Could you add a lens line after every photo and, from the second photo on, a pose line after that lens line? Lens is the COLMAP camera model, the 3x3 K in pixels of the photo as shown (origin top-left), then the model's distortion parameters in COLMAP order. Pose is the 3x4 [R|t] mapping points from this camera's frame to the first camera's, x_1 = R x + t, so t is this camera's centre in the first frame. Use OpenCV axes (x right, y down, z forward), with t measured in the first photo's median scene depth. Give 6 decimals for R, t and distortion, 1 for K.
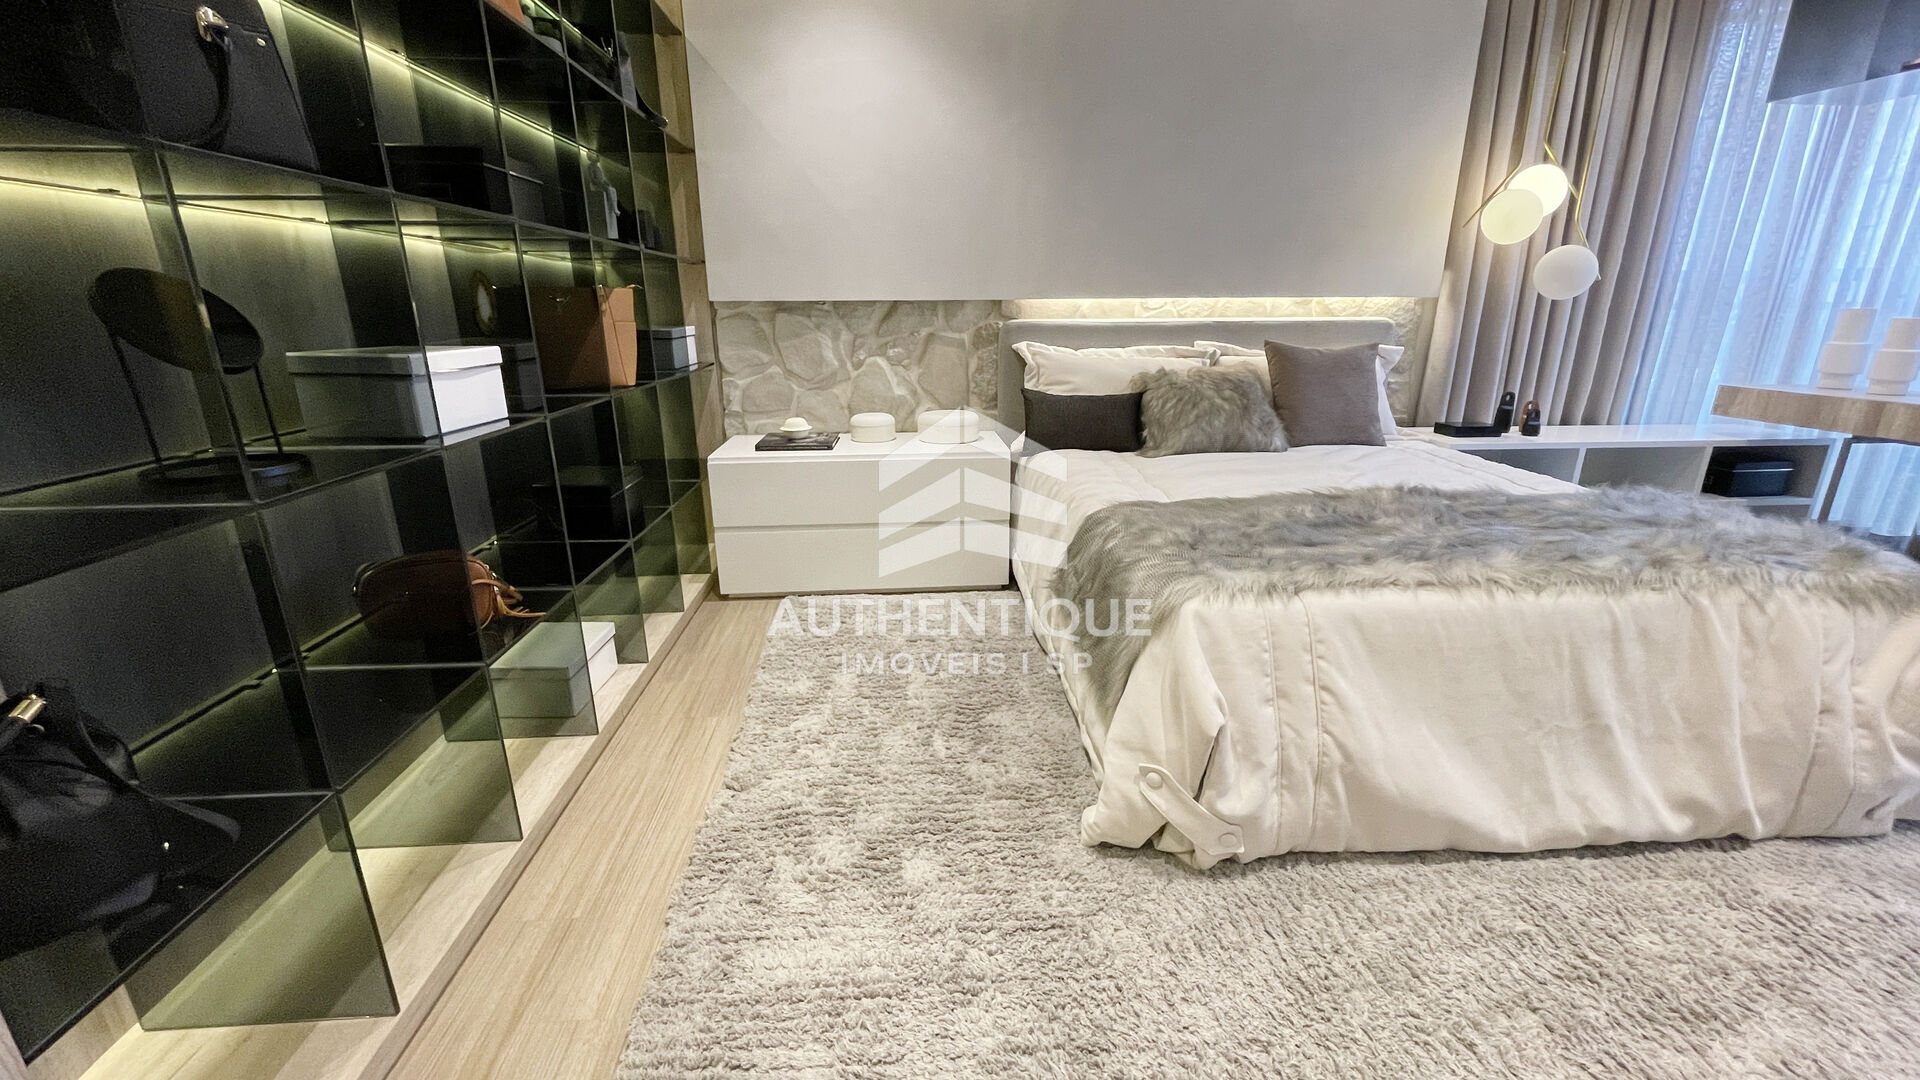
lens RADIAL K [[782.3, 0, 963.2], [0, 782.3, 544.7], [0, 0, 1]] dist [-0.002590, -0.000155]
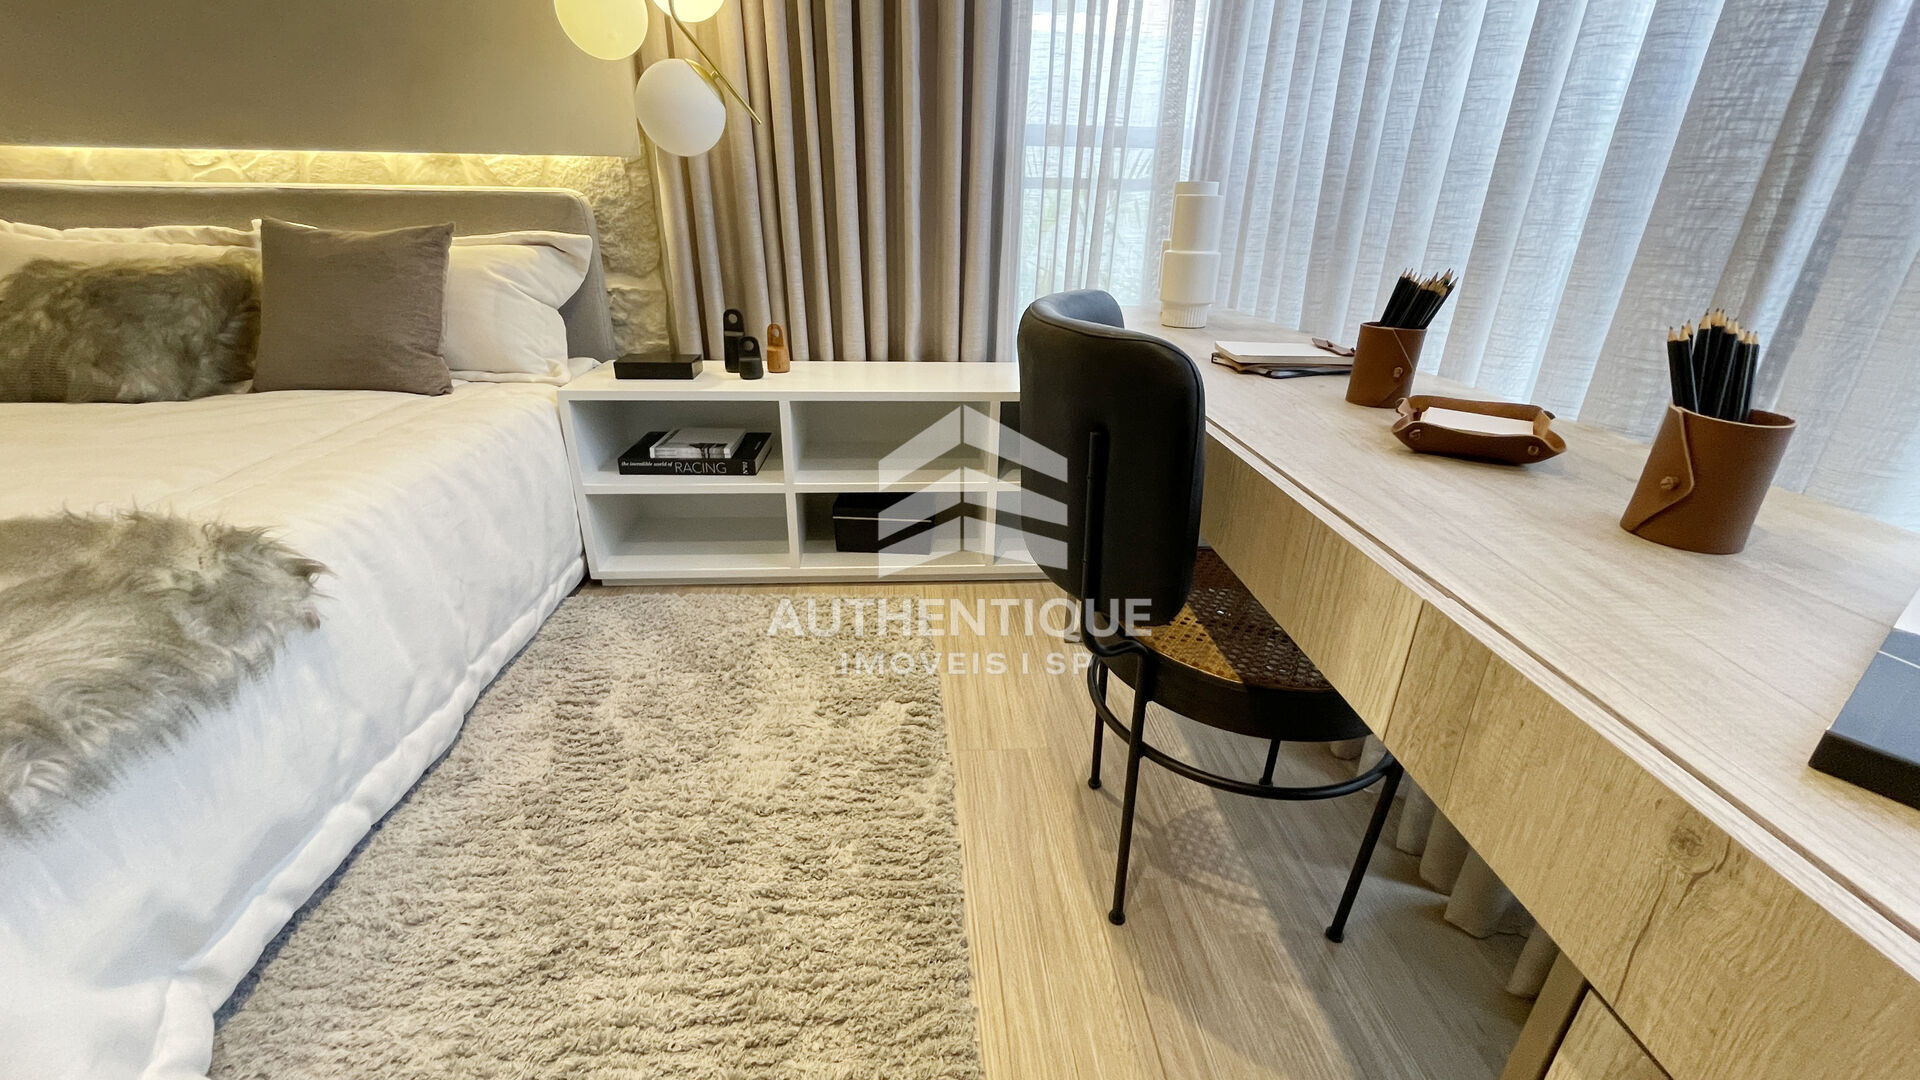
lens RADIAL K [[781.0, 0, 958.1], [0, 781.0, 544.6], [0, 0, 1]] dist [-0.001747, -0.000349]
pose [[0.999617, 0.012931, 0.024480, 0.863320], [-0.015824, 0.992413, 0.121924, -0.079813], [-0.022718, -0.122265, 0.992237, 0.309024]]
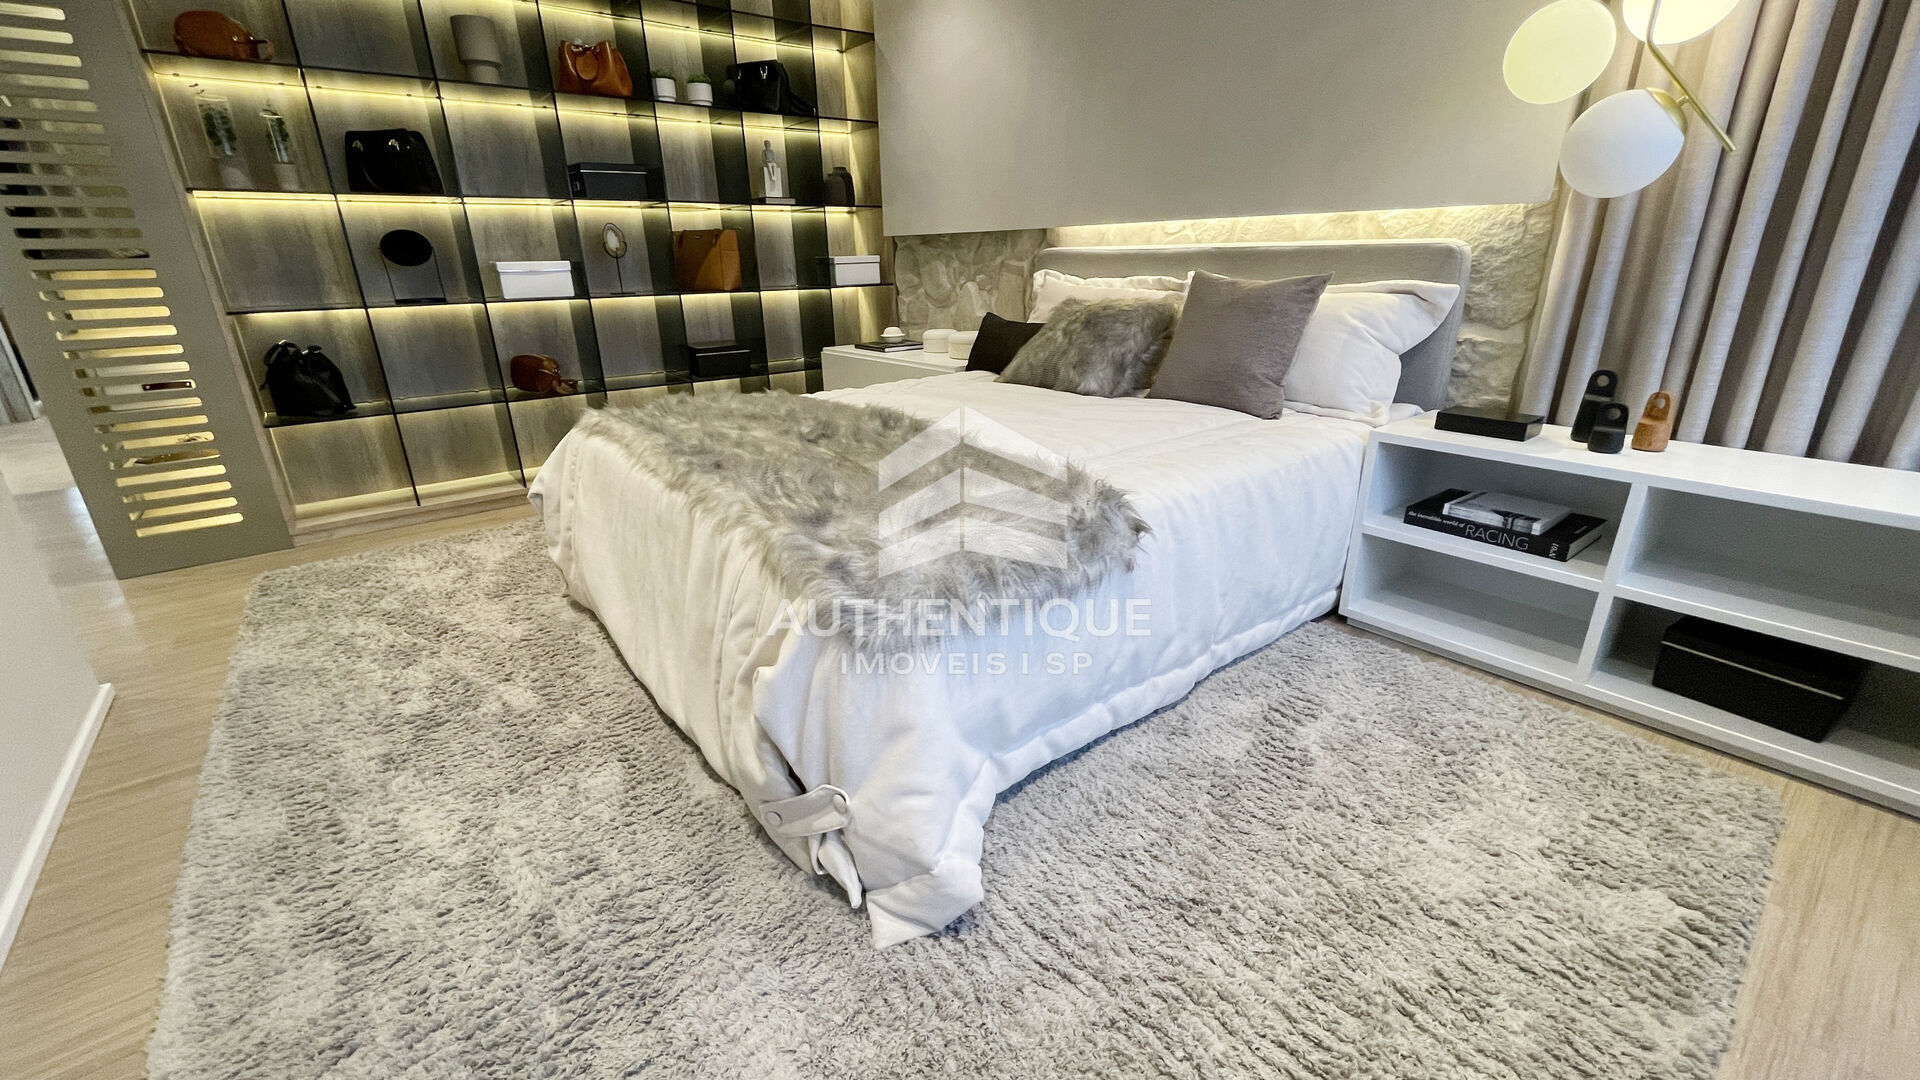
lens RADIAL K [[781.0, 0, 958.1], [0, 781.0, 544.6], [0, 0, 1]] dist [-0.001747, -0.000349]
pose [[0.586053, 0.278141, -0.761038, 0.874495], [-0.218723, 0.958675, 0.181940, -0.073555], [0.780193, 0.059830, 0.622671, 0.286846]]
